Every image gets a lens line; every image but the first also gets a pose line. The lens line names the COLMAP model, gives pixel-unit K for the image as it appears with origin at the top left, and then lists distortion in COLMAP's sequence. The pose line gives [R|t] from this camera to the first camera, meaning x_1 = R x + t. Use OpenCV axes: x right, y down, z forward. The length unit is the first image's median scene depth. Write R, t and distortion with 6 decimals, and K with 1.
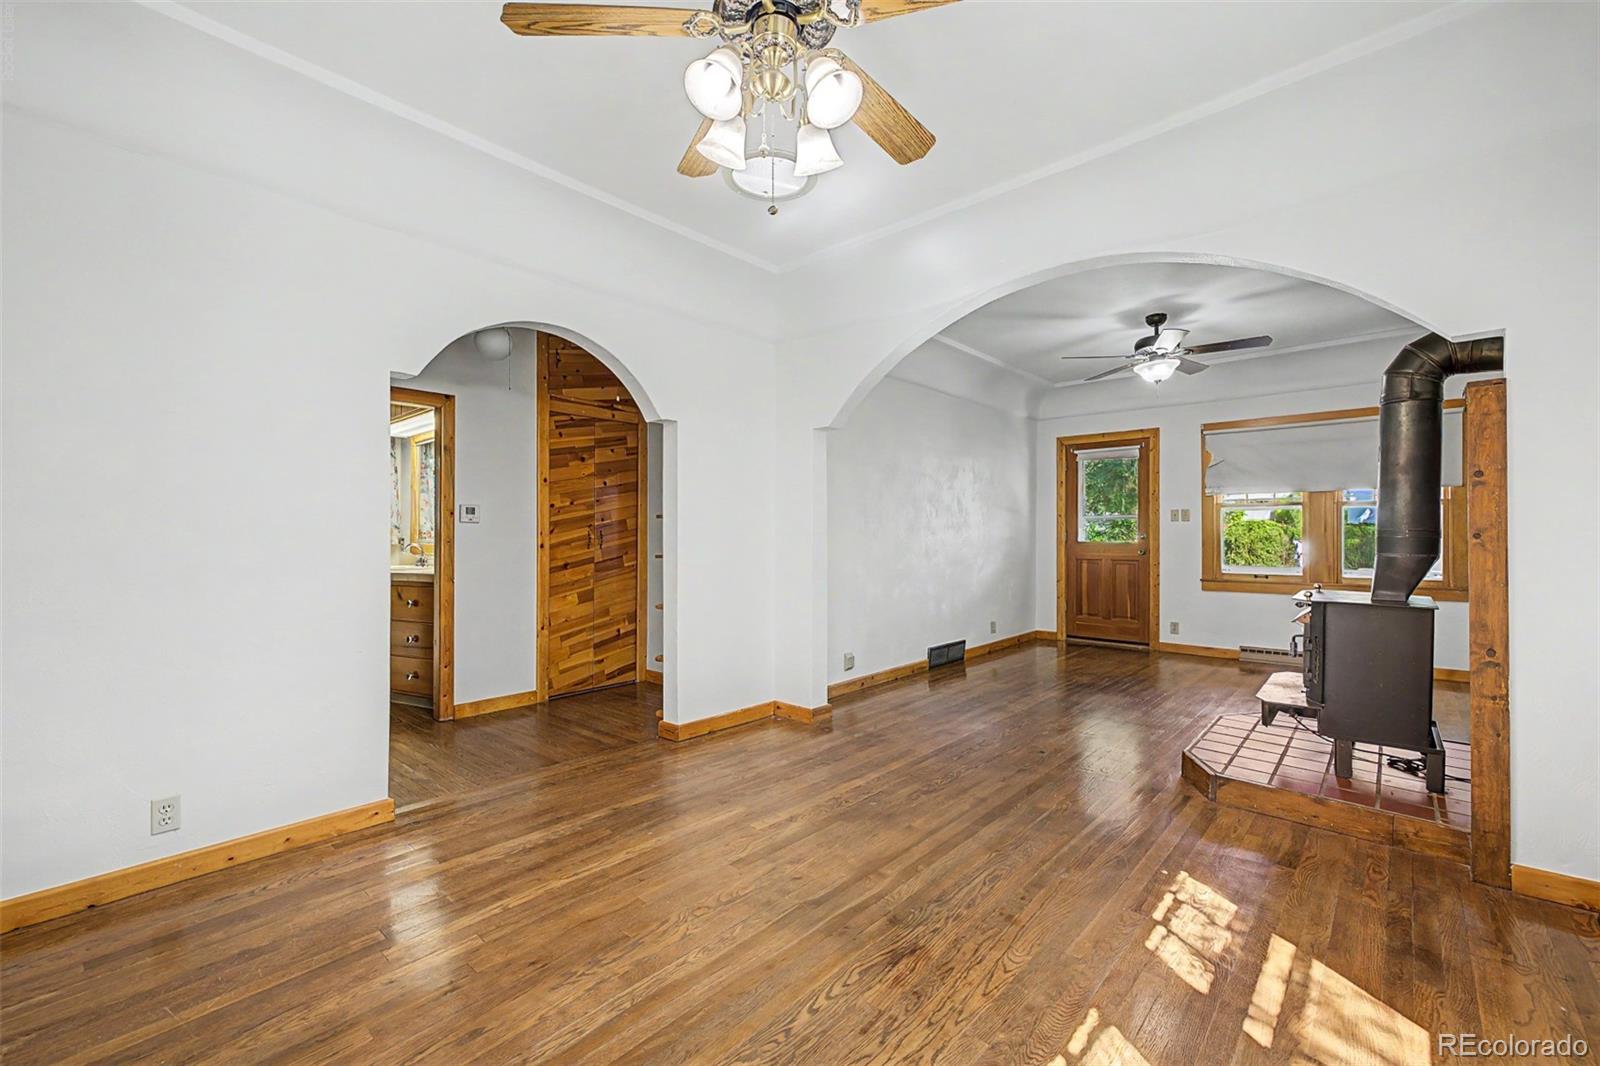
lens RADIAL K [[671.8, 0, 803.7], [0, 671.8, 526.5], [0, 0, 1]] dist [0.002156, 0.000180]
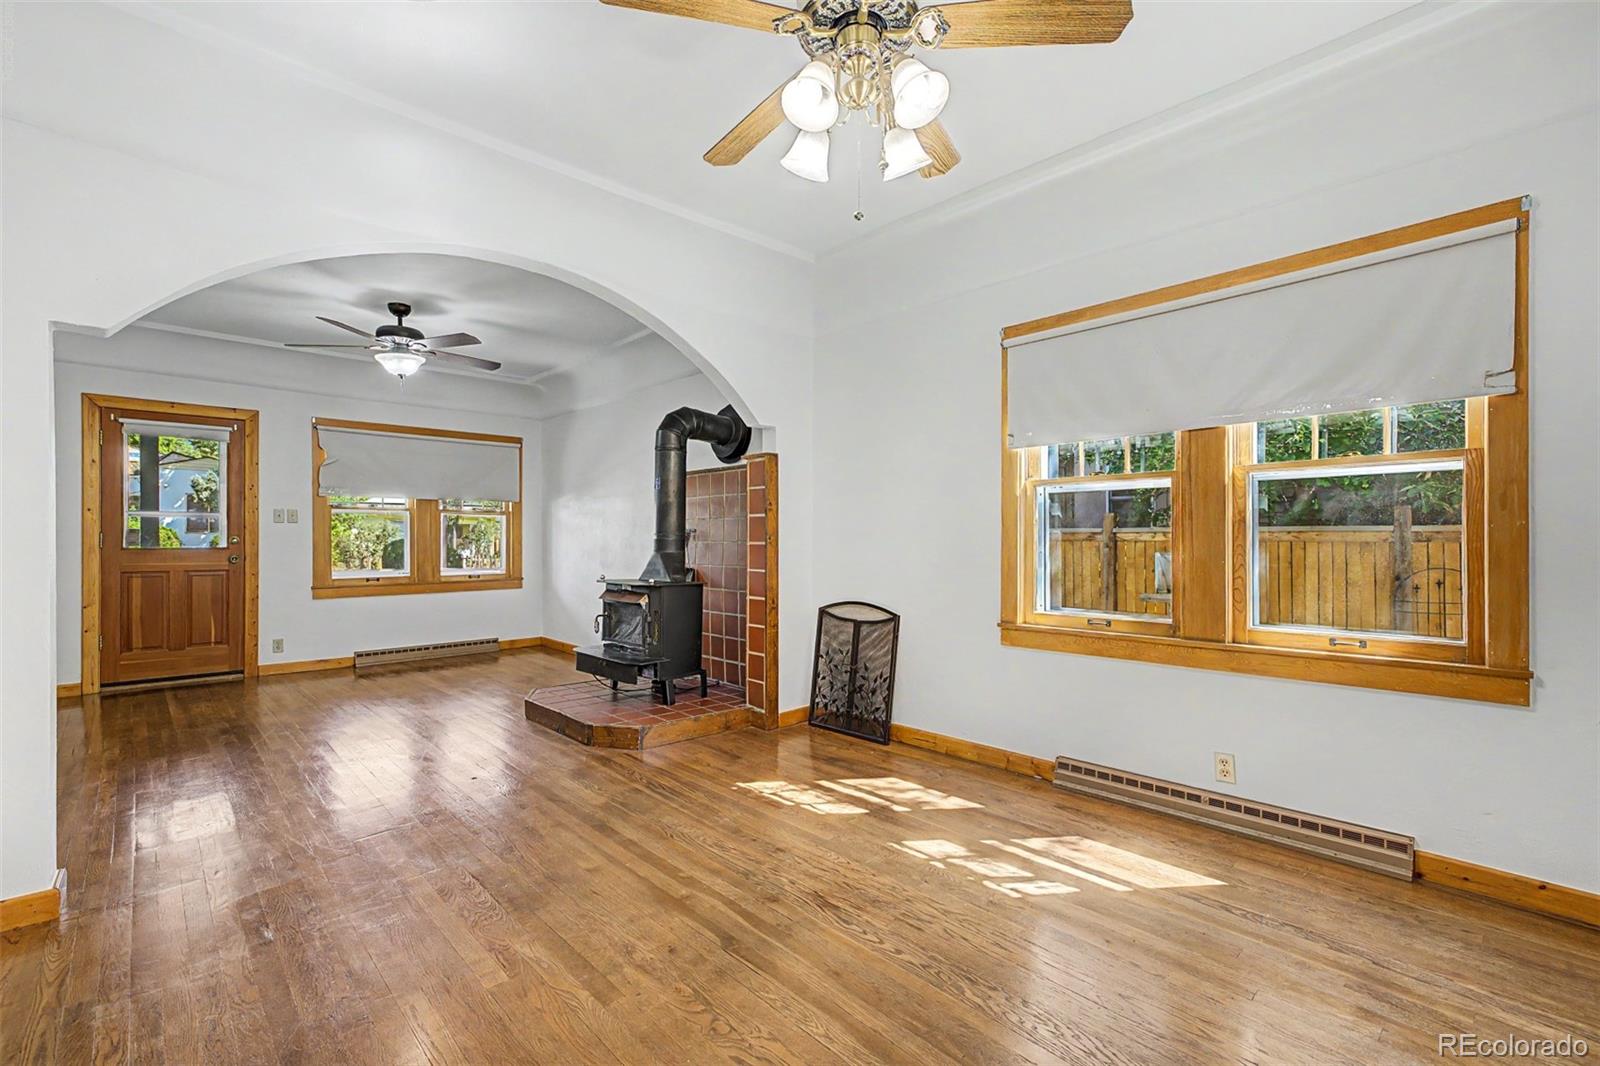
lens RADIAL K [[691.5, 0, 800.0], [0, 691.5, 533.0], [0, 0, 1]] dist [0.002824, -0.000007]
pose [[0.083108, 0.009746, 0.996493, -0.389982], [-0.012704, 0.999881, -0.008719, 0.006861], [-0.996460, -0.011935, 0.083222, 0.356138]]
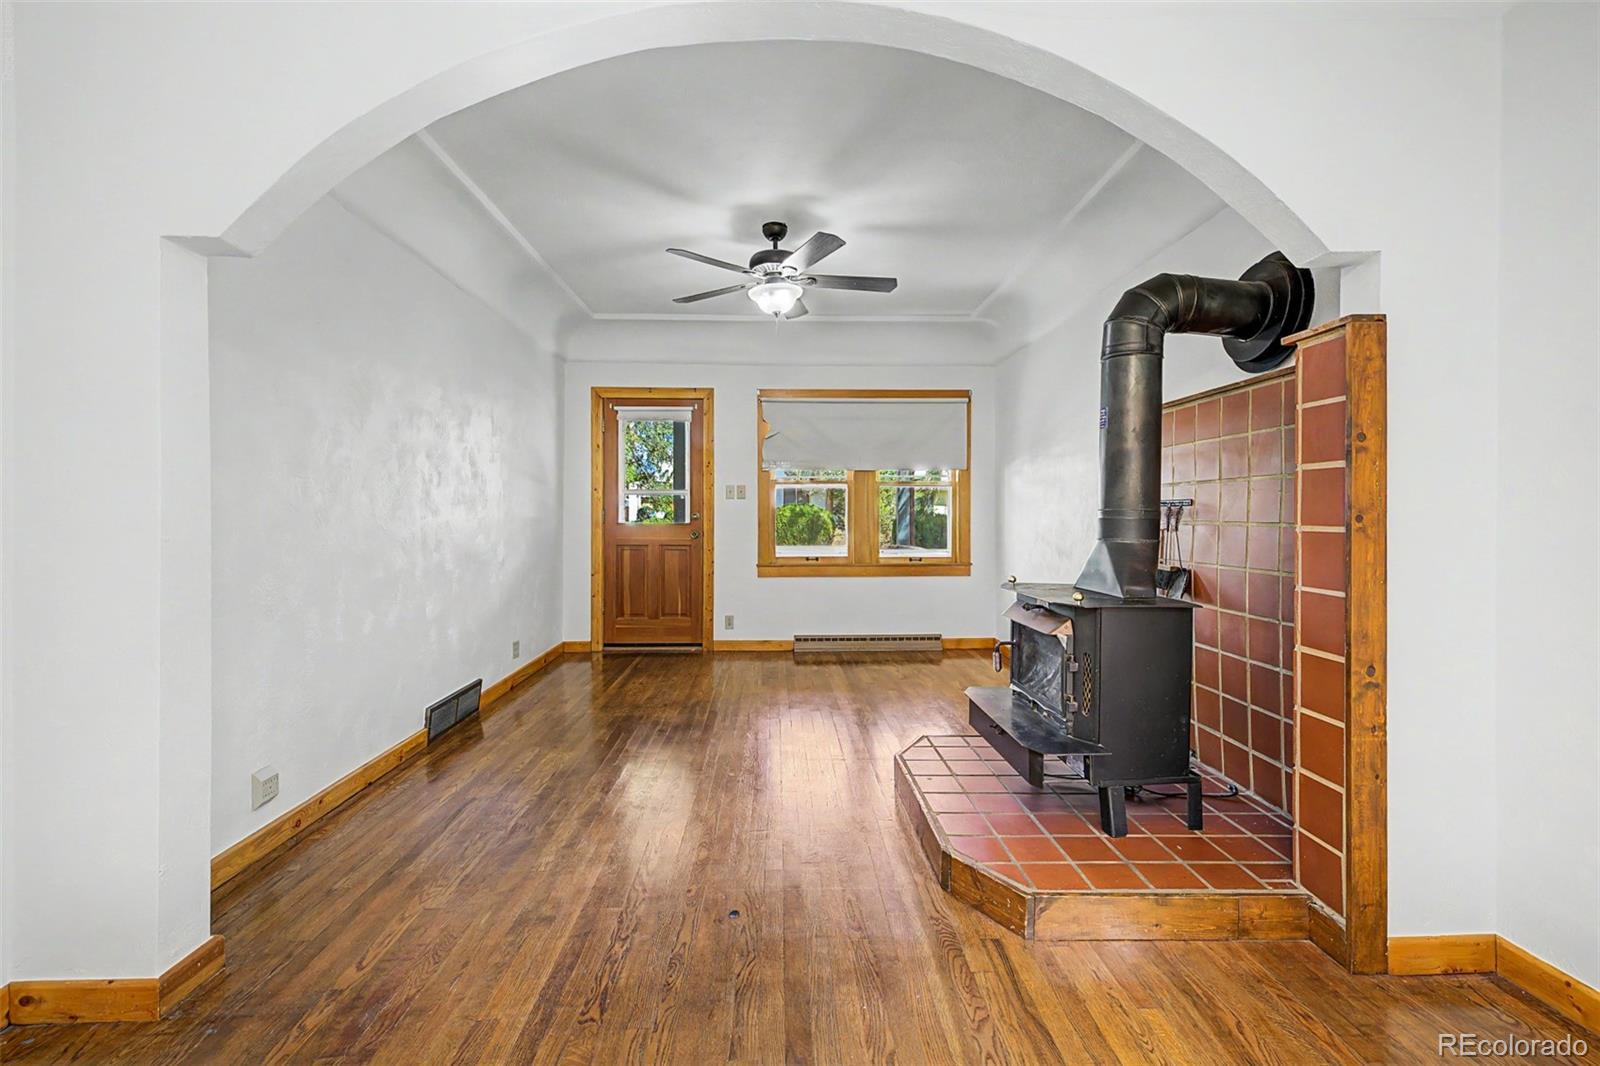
lens RADIAL K [[696.0, 0, 803.5], [0, 696.0, 515.6], [0, 0, 1]] dist [0.003079, -0.000066]
pose [[0.720440, -0.001498, 0.693515, 0.001775], [-0.009459, 0.999883, 0.011986, 0.003276], [-0.693452, -0.015195, 0.720342, 0.404479]]
